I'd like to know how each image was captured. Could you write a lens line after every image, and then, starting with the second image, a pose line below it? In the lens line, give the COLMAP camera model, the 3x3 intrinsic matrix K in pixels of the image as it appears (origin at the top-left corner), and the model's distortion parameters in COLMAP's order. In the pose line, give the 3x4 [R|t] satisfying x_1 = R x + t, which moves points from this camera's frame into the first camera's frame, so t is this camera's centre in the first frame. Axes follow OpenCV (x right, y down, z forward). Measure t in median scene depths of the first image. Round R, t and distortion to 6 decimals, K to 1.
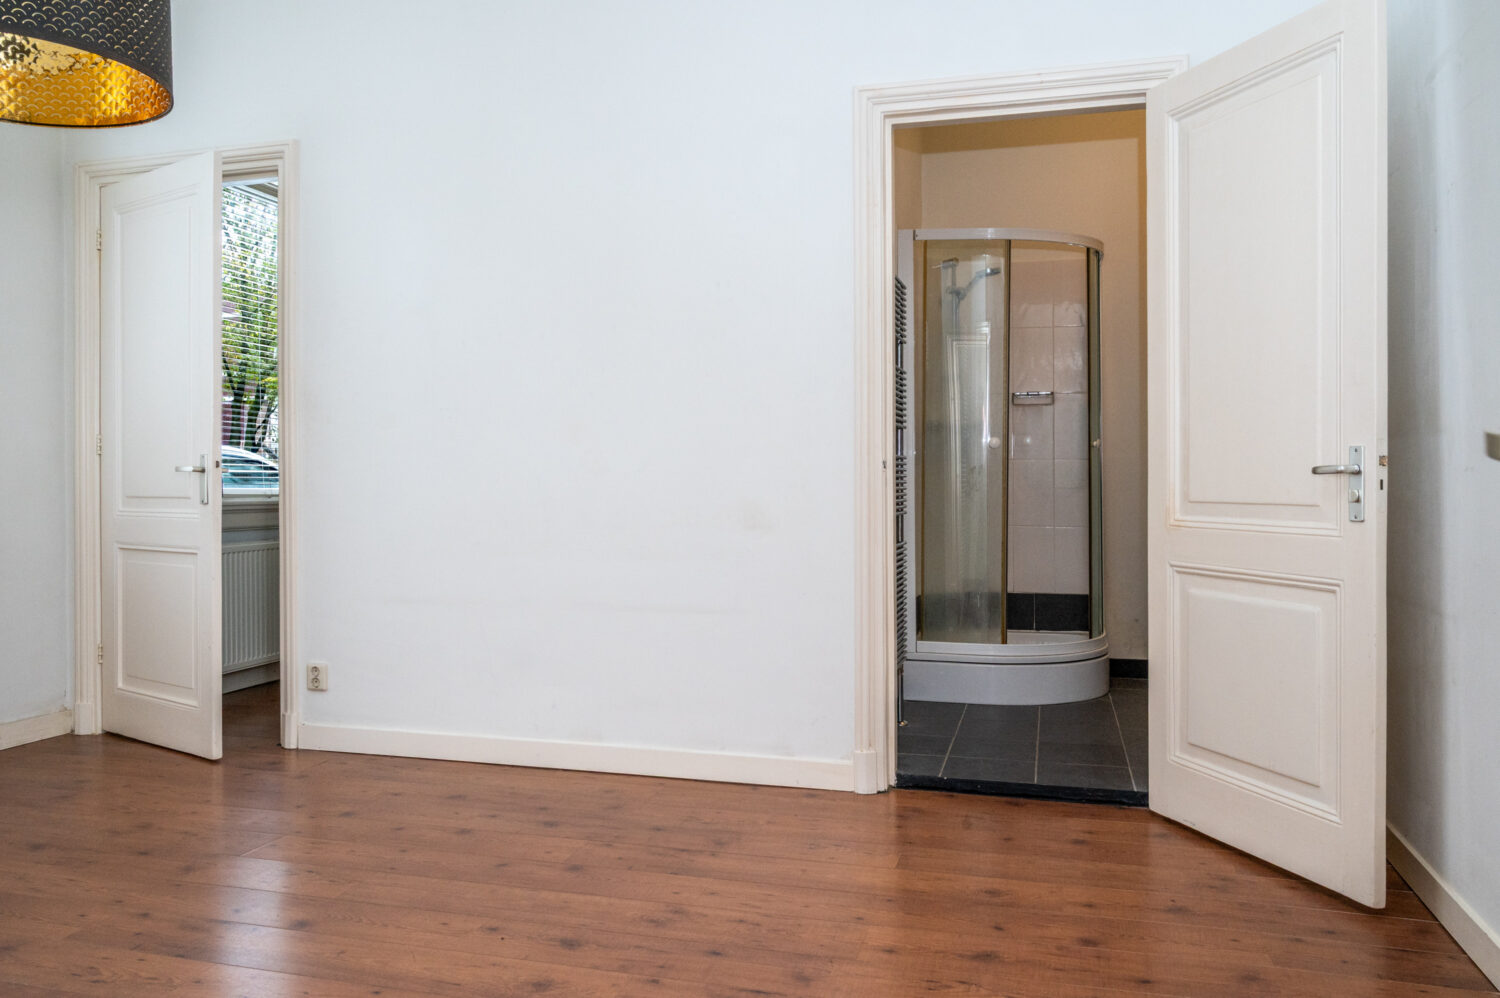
lens RADIAL K [[1138.7, 0, 762.8], [0, 1138.7, 498.3], [0, 0, 1]] dist [-0.004470, 0.004509]
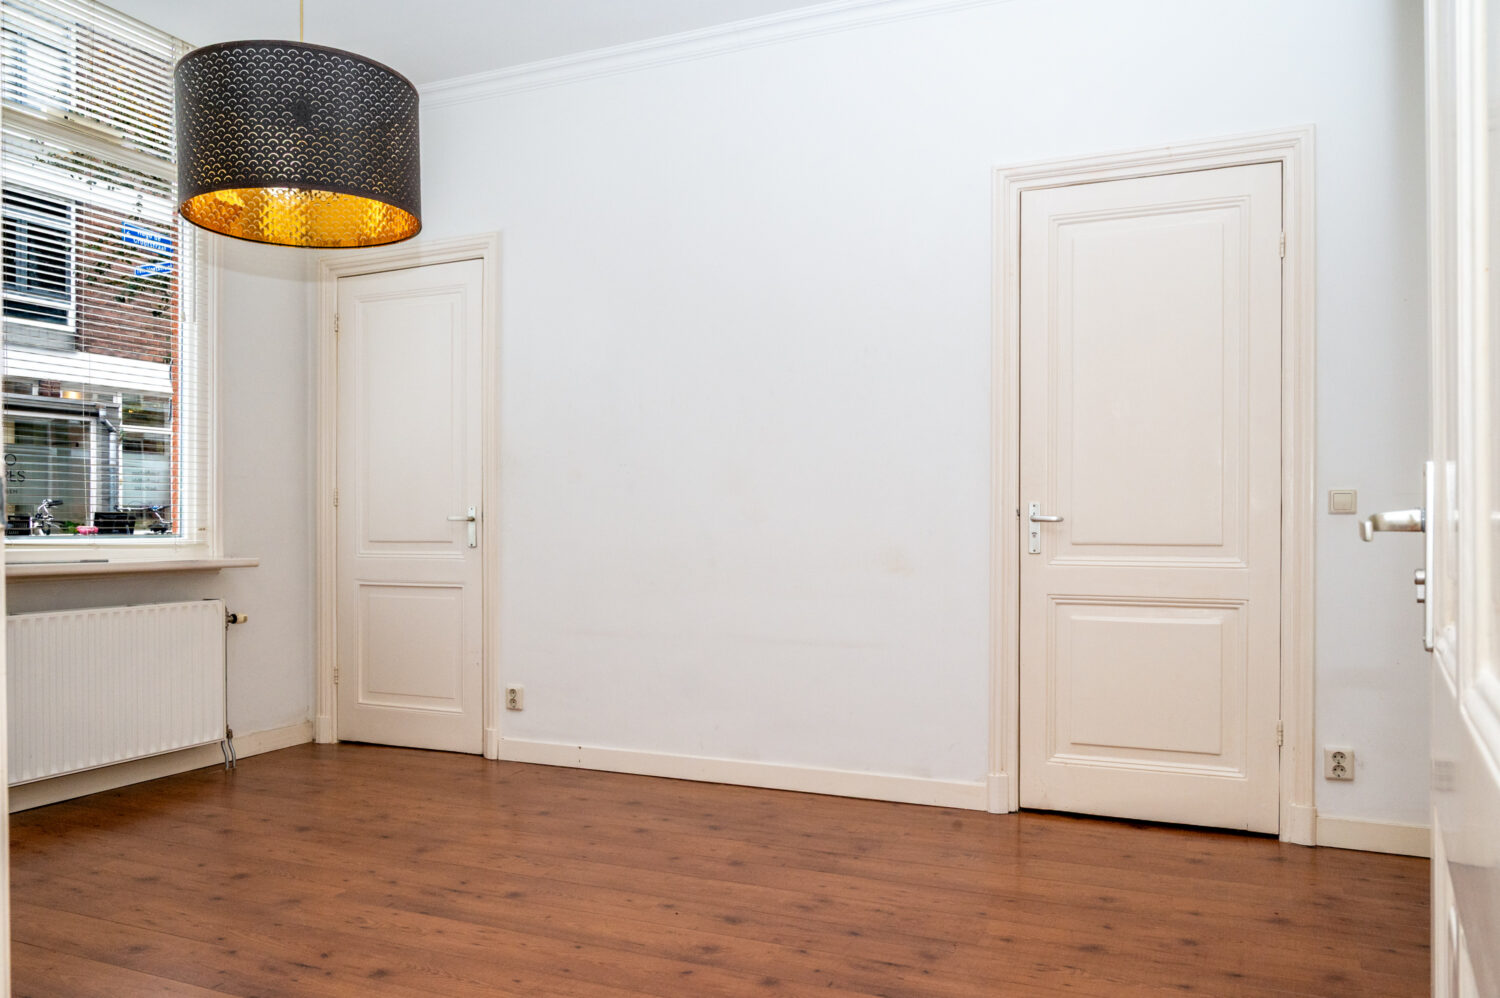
lens RADIAL K [[1138.7, 0, 742.0], [0, 1138.7, 507.6], [0, 0, 1]] dist [-0.004470, 0.004509]
pose [[0.987917, -0.005080, -0.154900, 0.022617], [0.001082, 0.999664, -0.025881, -0.007709], [0.154979, 0.025400, 0.987591, -0.154711]]
